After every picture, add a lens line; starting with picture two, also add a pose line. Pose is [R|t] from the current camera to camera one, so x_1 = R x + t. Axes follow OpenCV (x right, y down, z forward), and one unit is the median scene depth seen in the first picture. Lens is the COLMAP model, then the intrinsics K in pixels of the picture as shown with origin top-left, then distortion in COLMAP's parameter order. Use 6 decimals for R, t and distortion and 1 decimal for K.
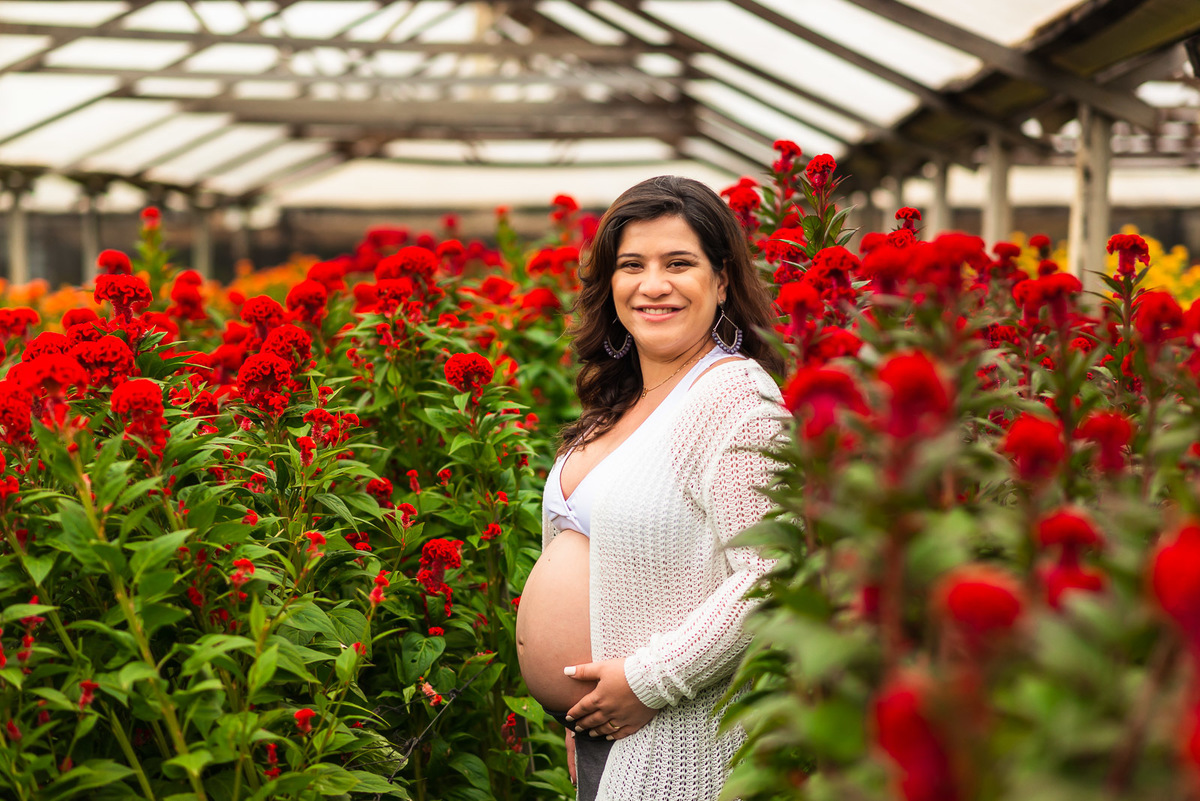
lens RADIAL K [[2953.2, 0, 588.4], [0, 2953.2, 403.1], [0, 0, 1]] dist [-0.038953, 0.000000]
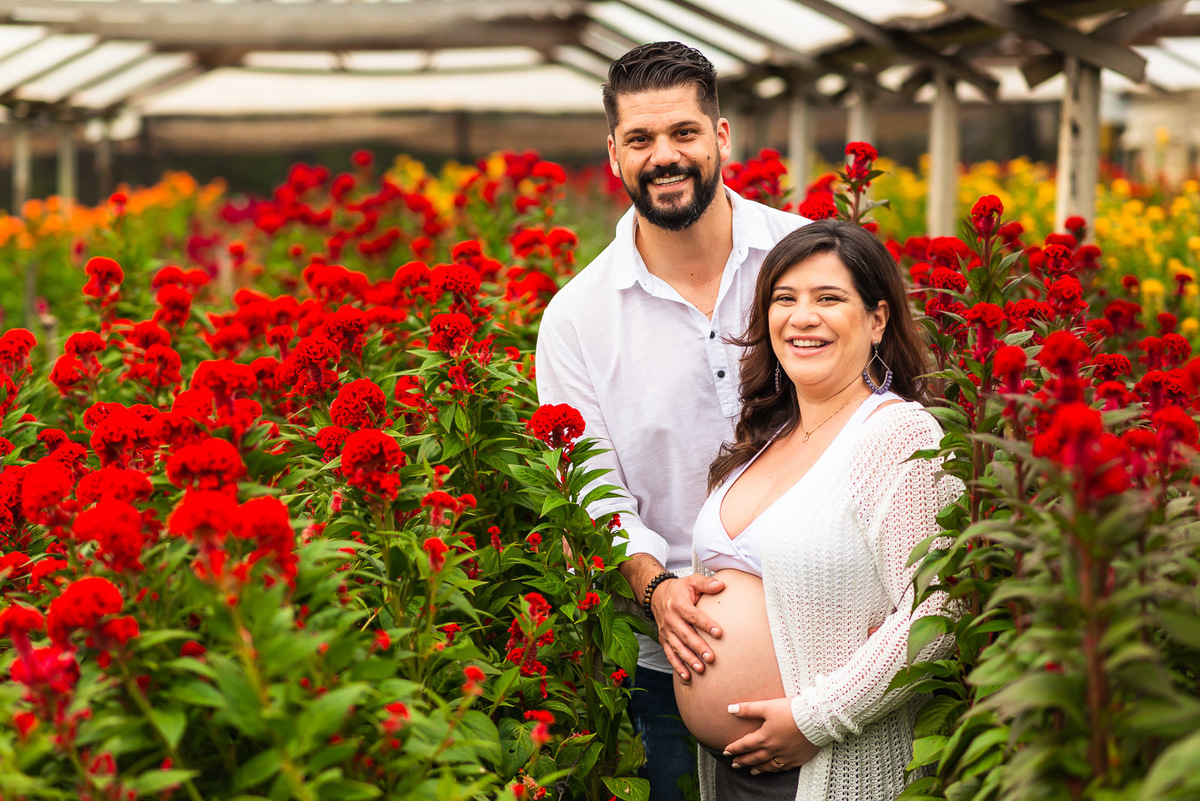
lens RADIAL K [[2953.2, 0, 600.7], [0, 2953.2, 399.8], [0, 0, 1]] dist [-0.038953, 0.000000]
pose [[0.998588, -0.019130, 0.049552, -0.072422], [0.017549, 0.999329, 0.032138, -0.047436], [-0.050133, -0.031223, 0.998254, 0.091290]]
